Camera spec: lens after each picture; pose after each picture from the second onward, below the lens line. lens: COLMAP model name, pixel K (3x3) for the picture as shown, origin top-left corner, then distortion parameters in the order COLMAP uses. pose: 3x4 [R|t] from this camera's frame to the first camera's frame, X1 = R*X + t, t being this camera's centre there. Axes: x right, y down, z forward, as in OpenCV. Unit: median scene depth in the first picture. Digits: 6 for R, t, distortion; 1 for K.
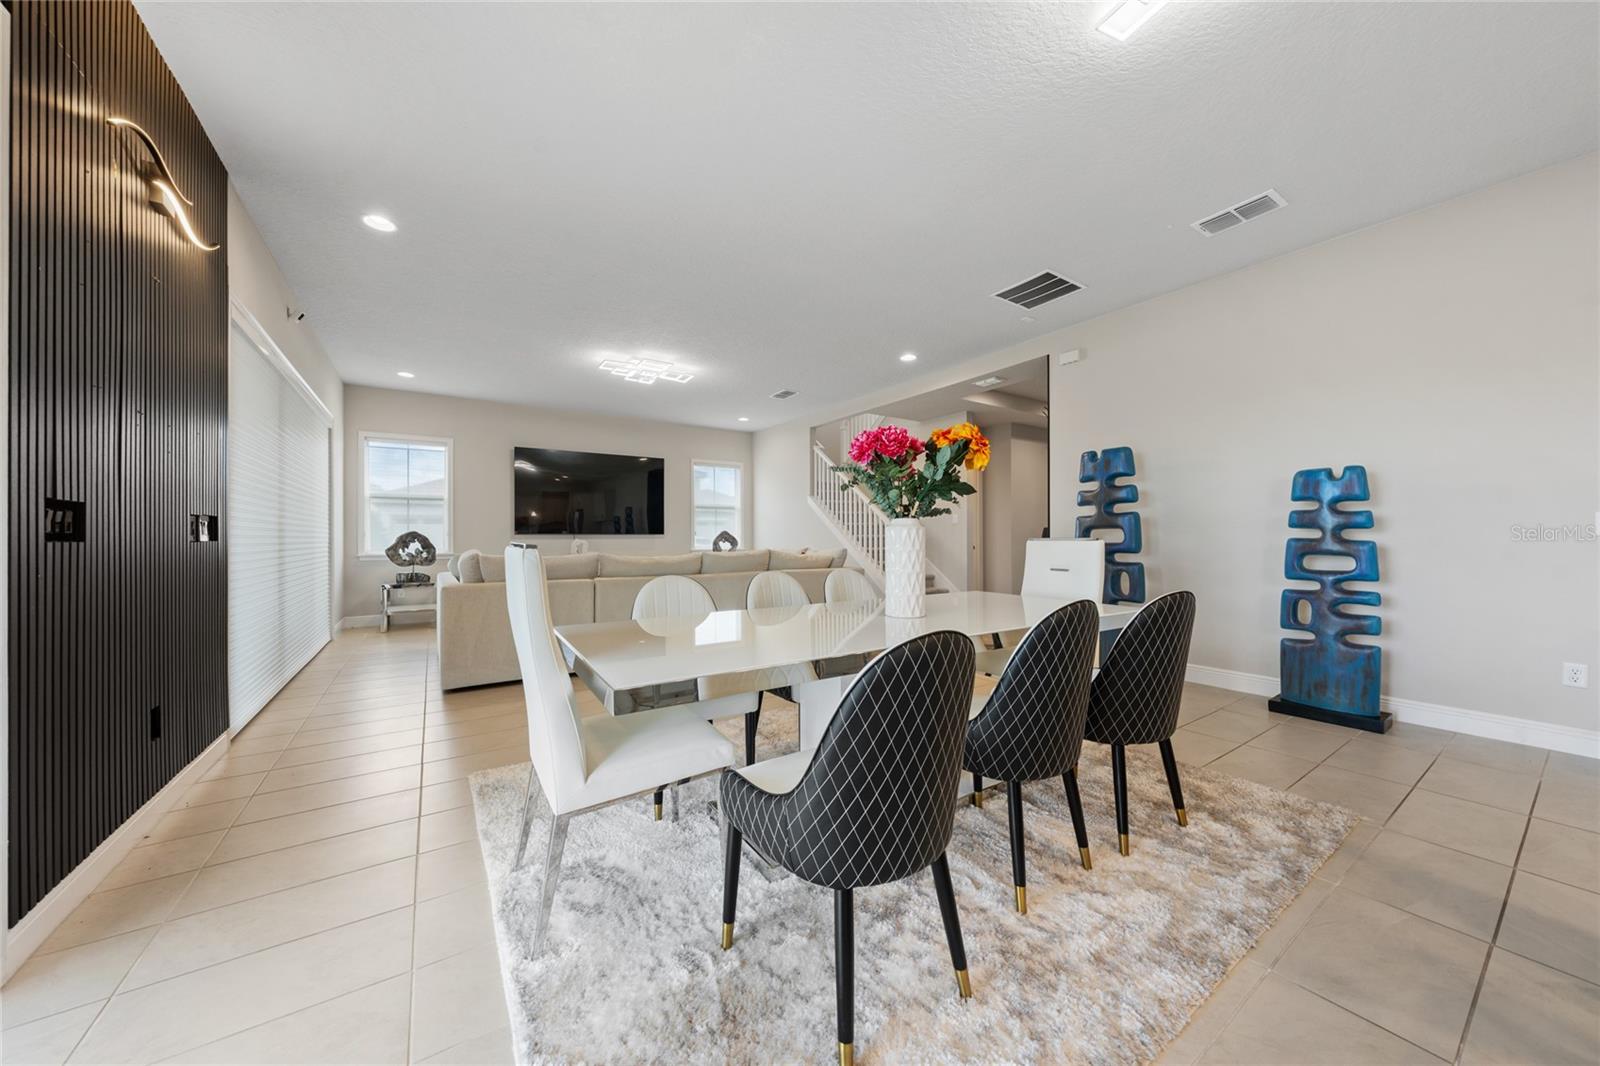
lens RADIAL K [[551.2, 0, 800.0], [0, 551.2, 533.0], [0, 0, 1]] dist [-0.000375, -0.000016]
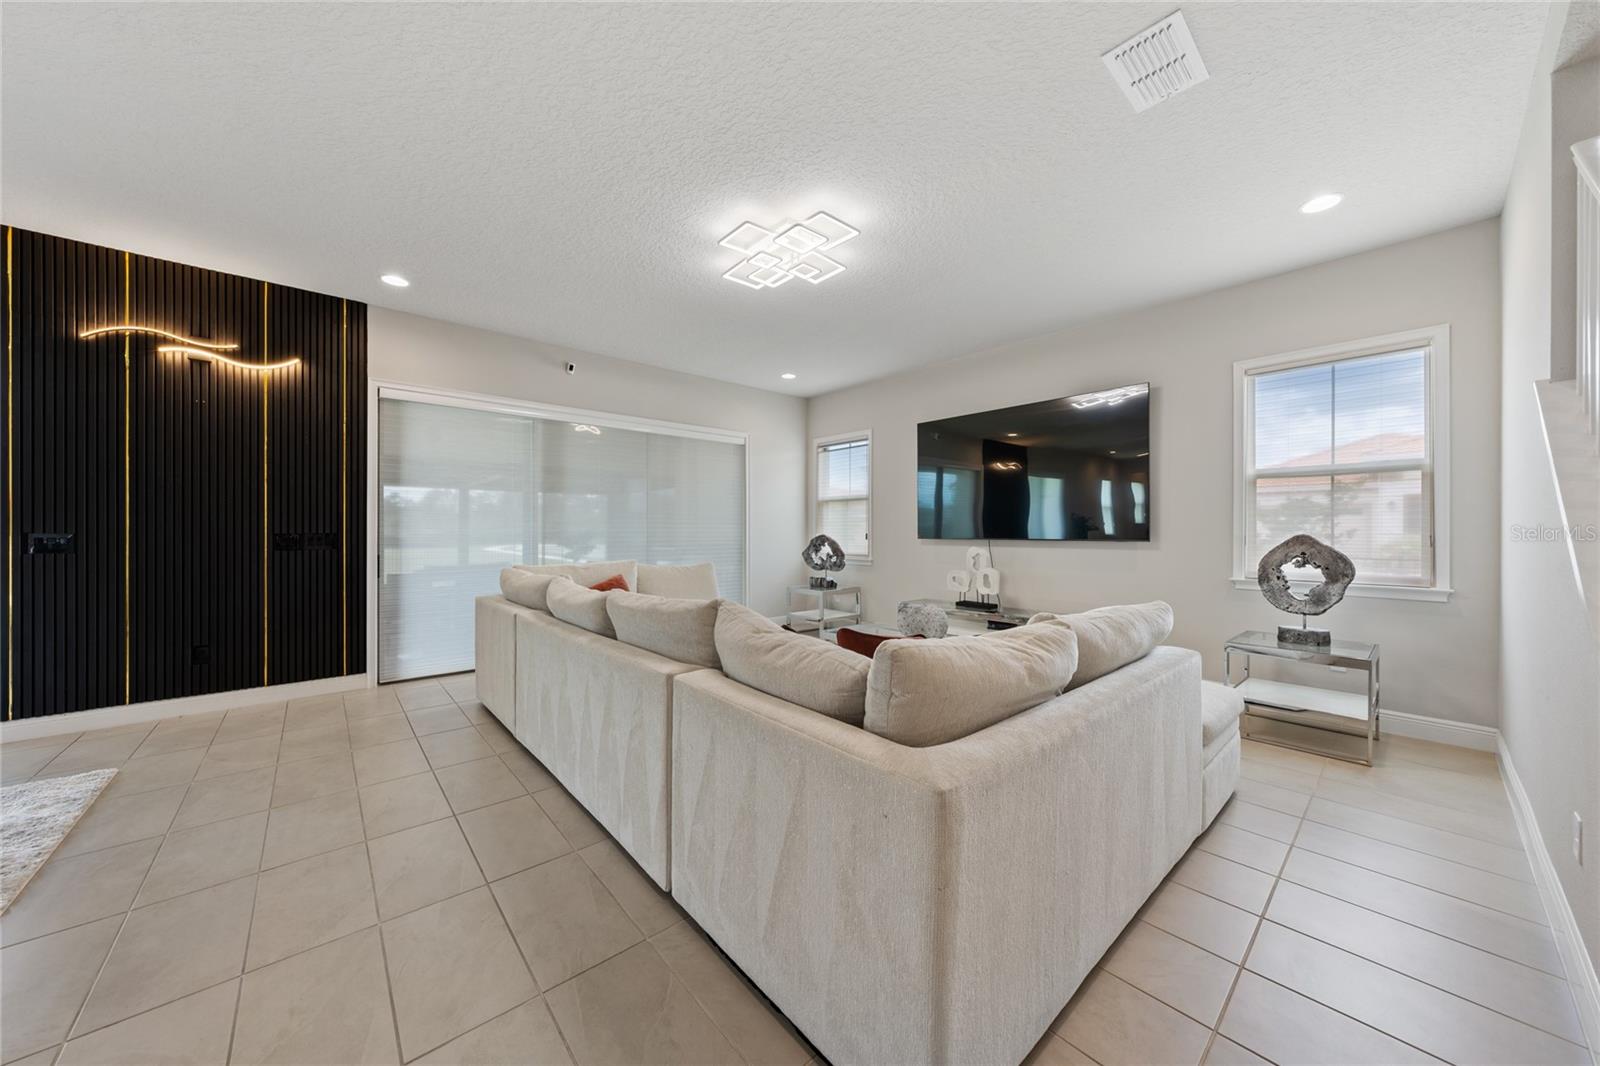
lens RADIAL K [[542.5, 0, 798.2], [0, 542.5, 532.2], [0, 0, 1]] dist [-0.000626, -0.000061]
pose [[0.119745, 0.001212, -0.992804, 0.242449], [0.006611, 0.999976, 0.002018, -0.009972], [0.992783, -0.006805, 0.119734, 0.843455]]
